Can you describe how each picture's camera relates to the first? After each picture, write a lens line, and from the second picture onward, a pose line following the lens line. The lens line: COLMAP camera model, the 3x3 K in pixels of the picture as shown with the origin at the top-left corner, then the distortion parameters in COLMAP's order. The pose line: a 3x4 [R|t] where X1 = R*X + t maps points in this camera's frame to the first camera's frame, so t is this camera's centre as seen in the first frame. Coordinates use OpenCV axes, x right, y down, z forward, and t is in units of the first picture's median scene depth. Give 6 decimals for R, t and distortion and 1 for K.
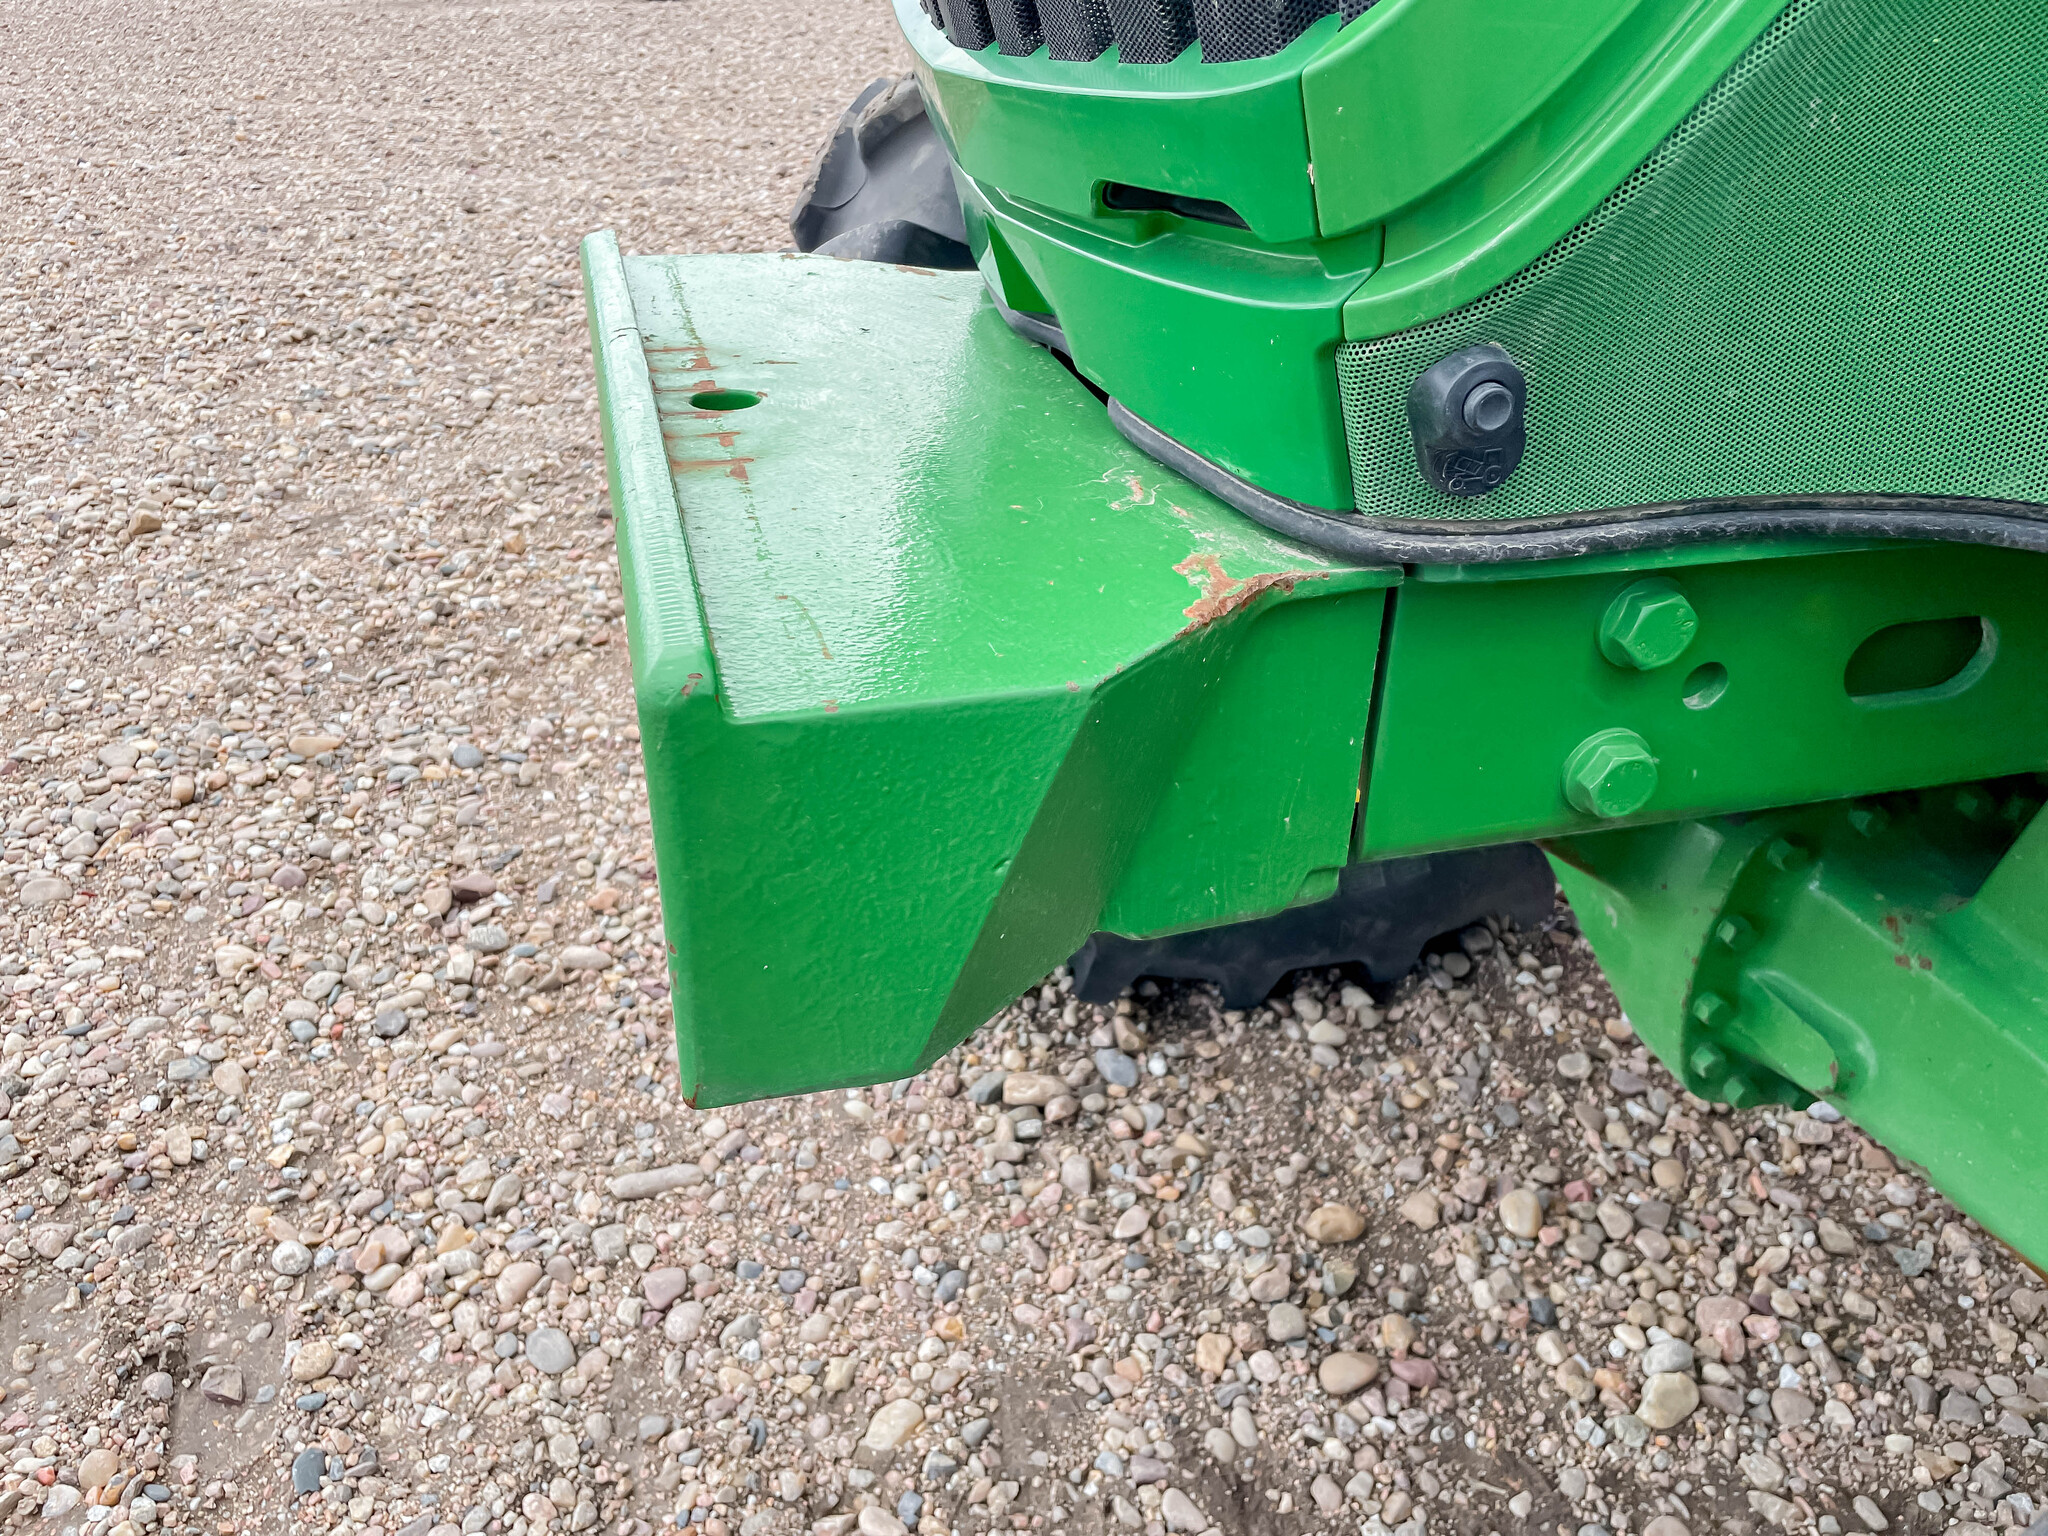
lens RADIAL K [[1549.0, 0, 987.5], [0, 1549.0, 753.4], [0, 0, 1]] dist [0.101110, -0.131880]
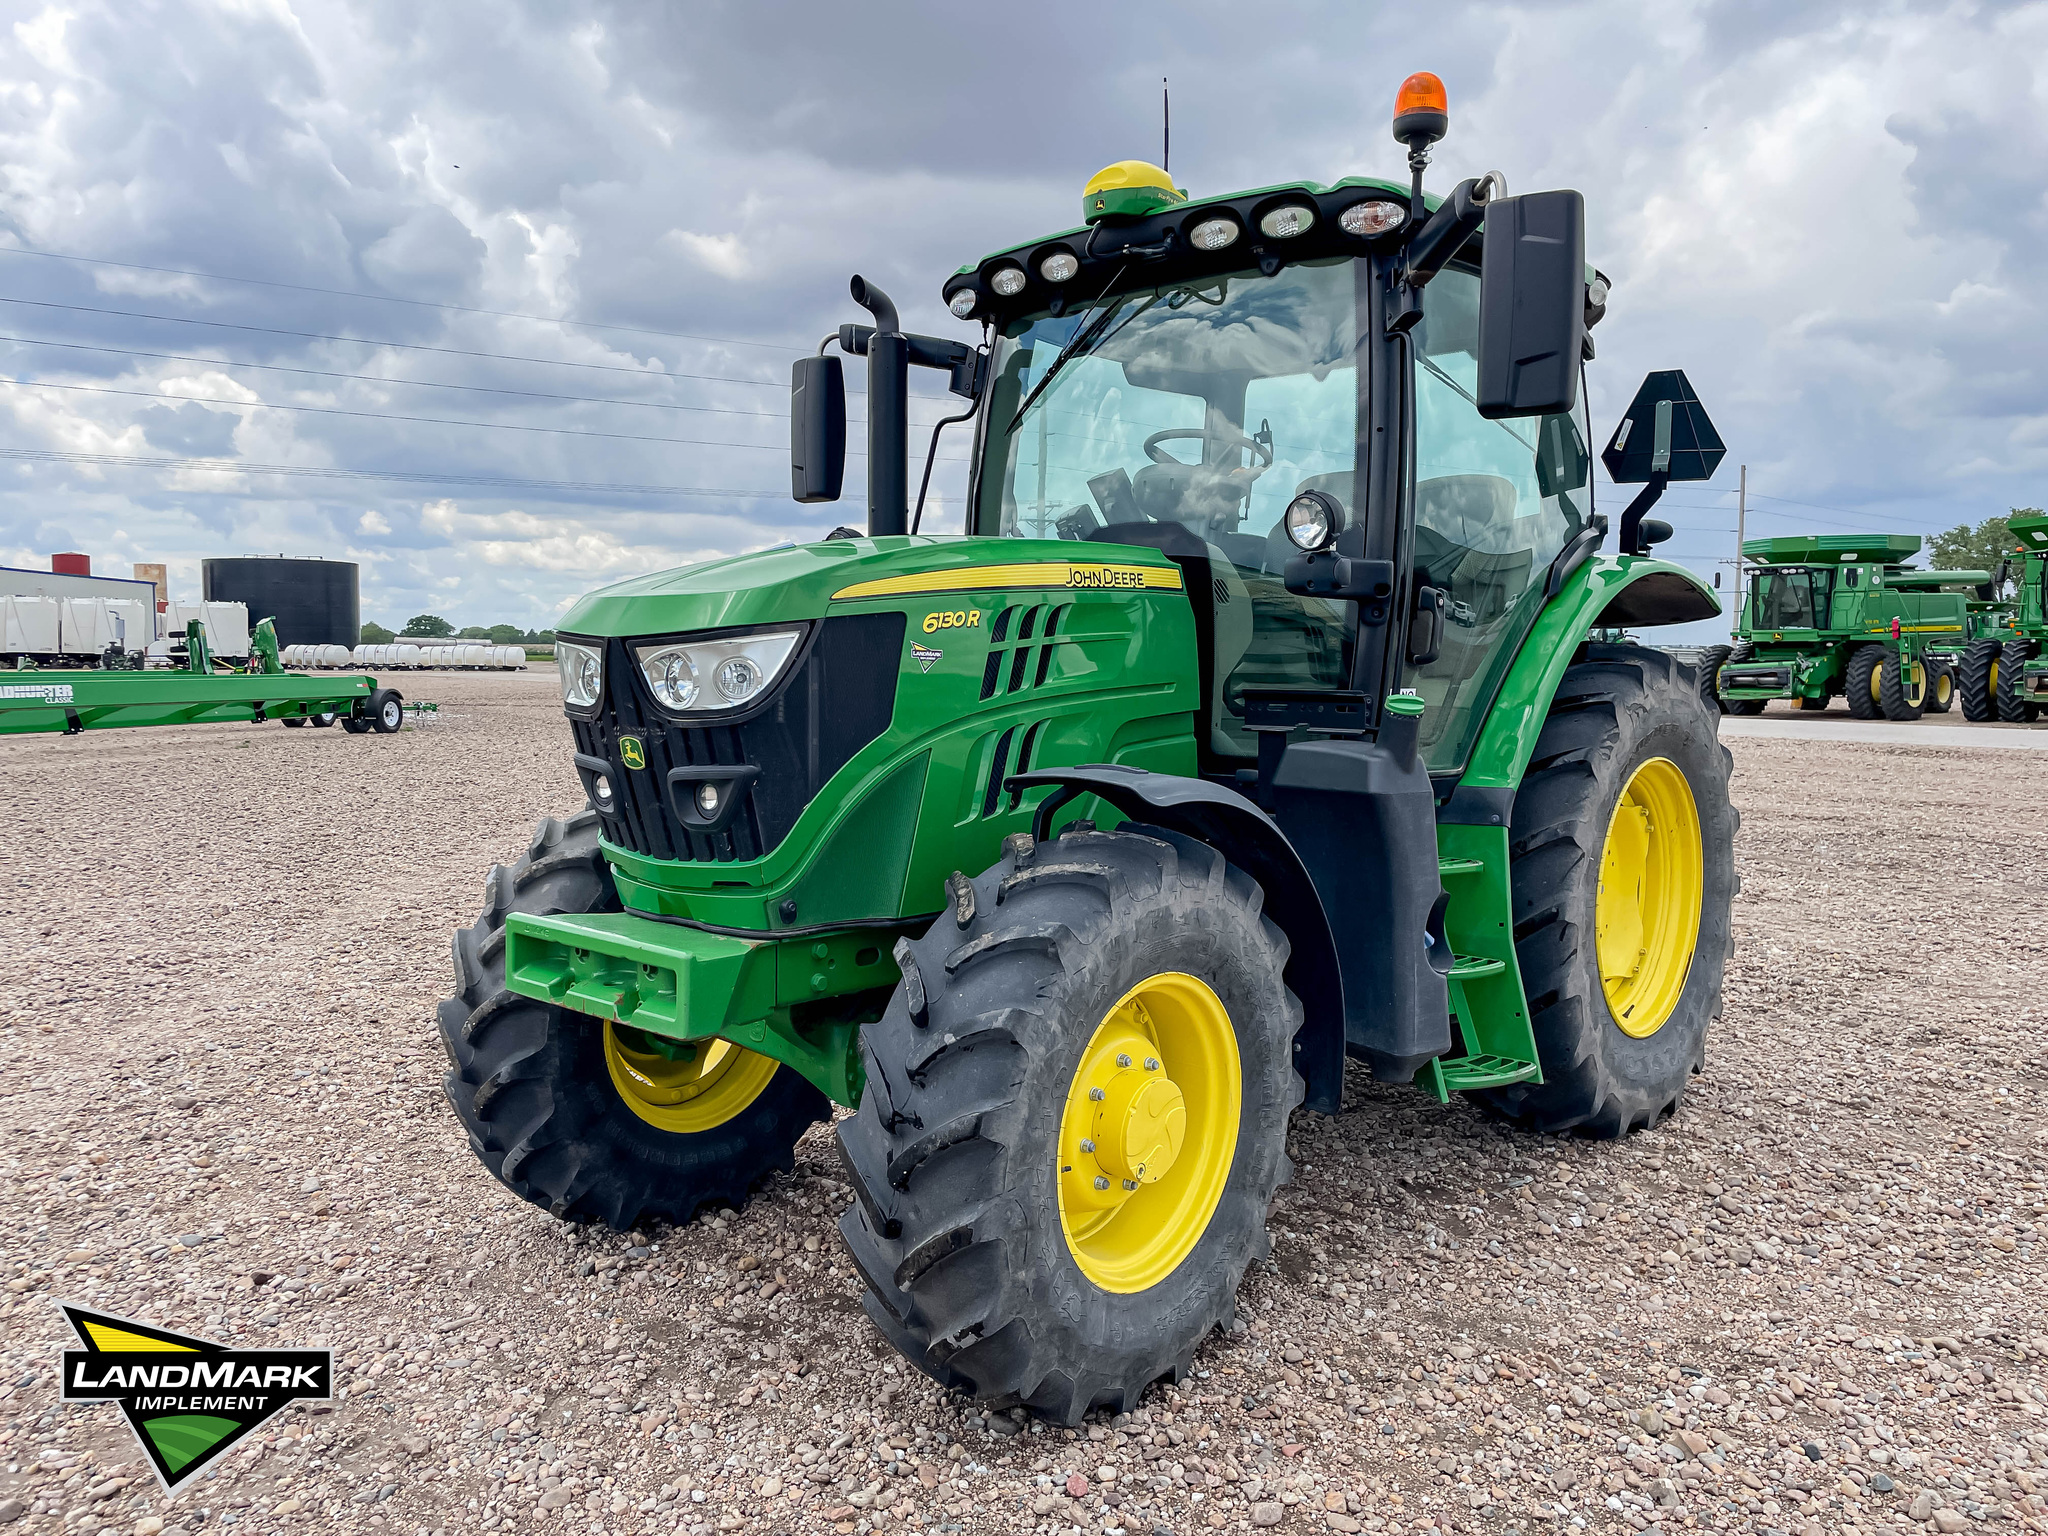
lens RADIAL K [[1551.1, 0, 1024.0], [0, 1551.1, 768.0], [0, 0, 1]] dist [0.102891, -0.132224]
pose [[0.828118, -0.041254, 0.559034, -0.700973], [0.267793, 0.905241, -0.329889, 0.467071], [-0.492451, 0.422892, 0.760693, -1.316718]]
